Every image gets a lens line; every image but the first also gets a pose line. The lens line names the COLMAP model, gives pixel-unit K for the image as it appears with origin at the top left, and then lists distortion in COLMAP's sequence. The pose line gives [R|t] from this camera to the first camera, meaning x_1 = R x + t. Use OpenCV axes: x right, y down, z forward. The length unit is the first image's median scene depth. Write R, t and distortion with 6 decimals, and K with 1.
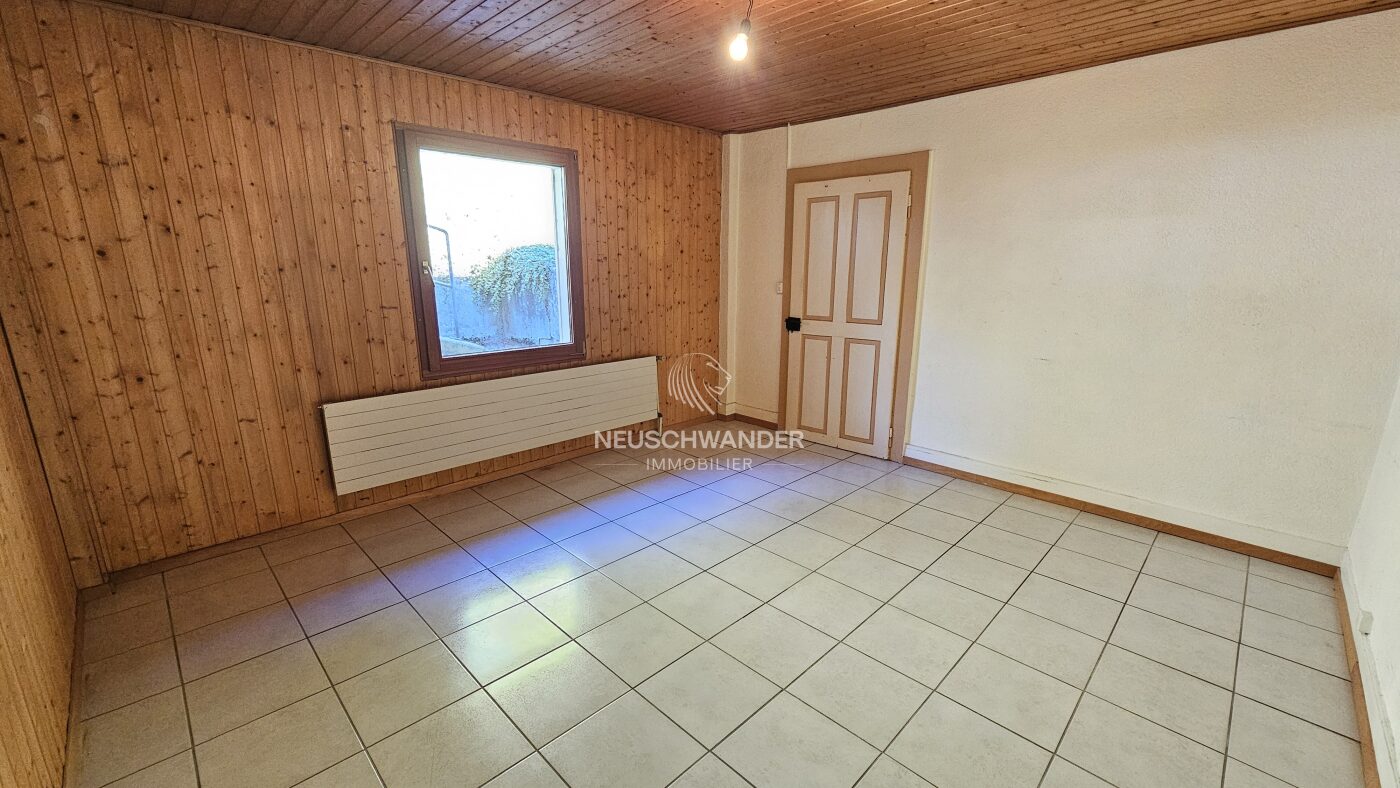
lens RADIAL K [[572.8, 0, 700.1], [0, 572.8, 400.2], [0, 0, 1]] dist [-0.003218, 0.000000]
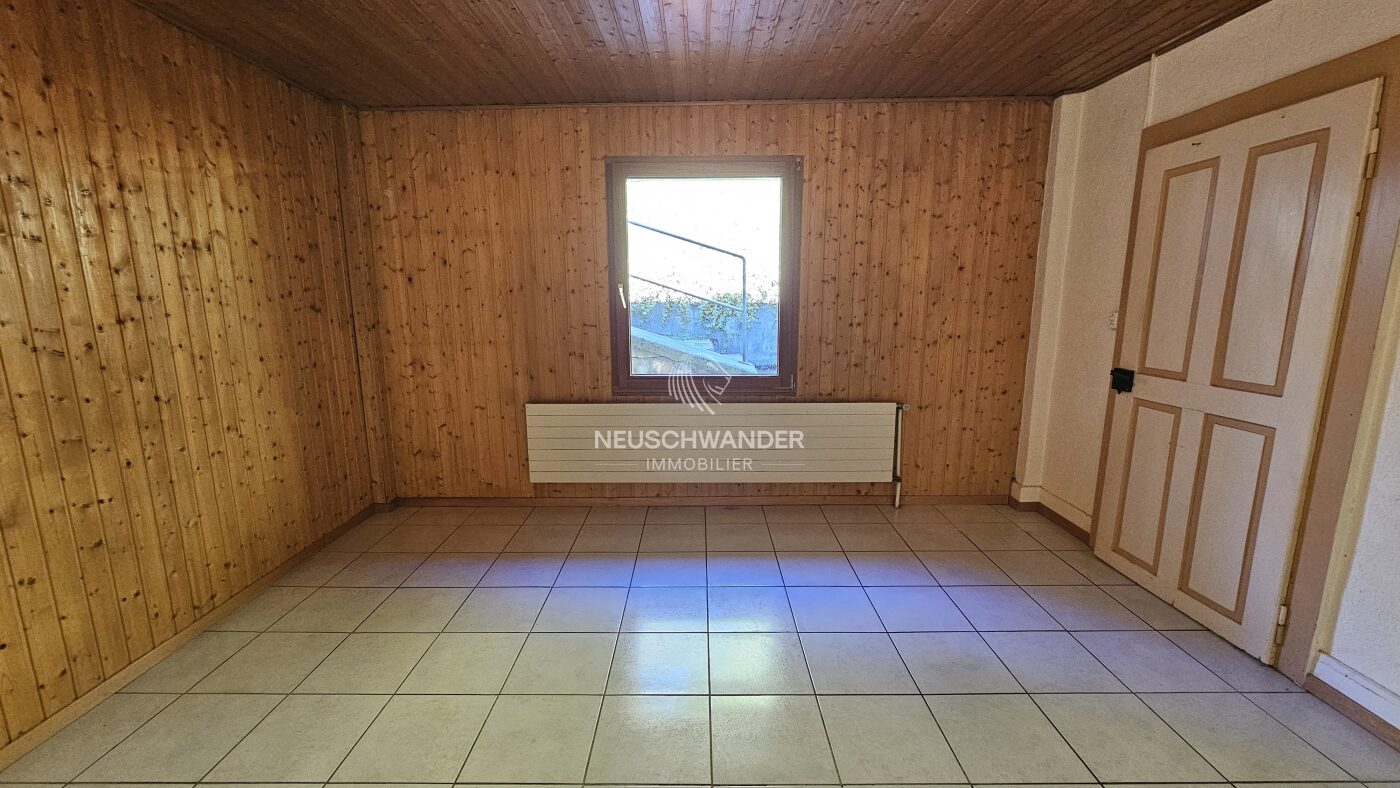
lens RADIAL K [[572.8, 0, 700.1], [0, 572.8, 400.2], [0, 0, 1]] dist [-0.003218, 0.000000]
pose [[0.705491, 0.124577, -0.697684, 0.307877], [-0.160673, 0.986912, 0.013750, -0.053836], [0.690266, 0.102399, 0.716274, 0.289645]]
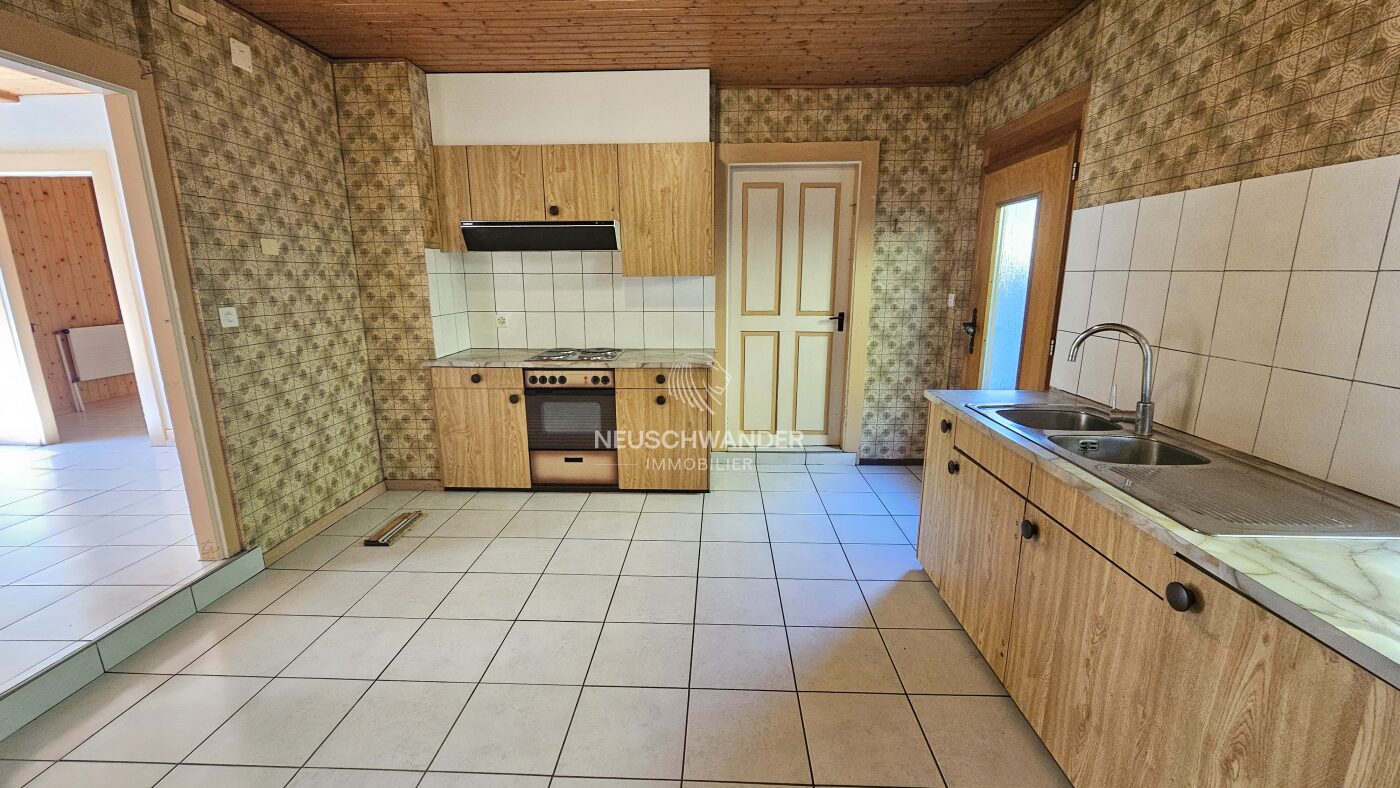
lens RADIAL K [[572.8, 0, 700.1], [0, 572.8, 400.2], [0, 0, 1]] dist [-0.003218, 0.000000]
pose [[0.733828, -0.158173, 0.660665, -0.553953], [0.157061, 0.985670, 0.061530, -0.082874], [-0.660930, 0.058613, 0.748155, 0.407625]]
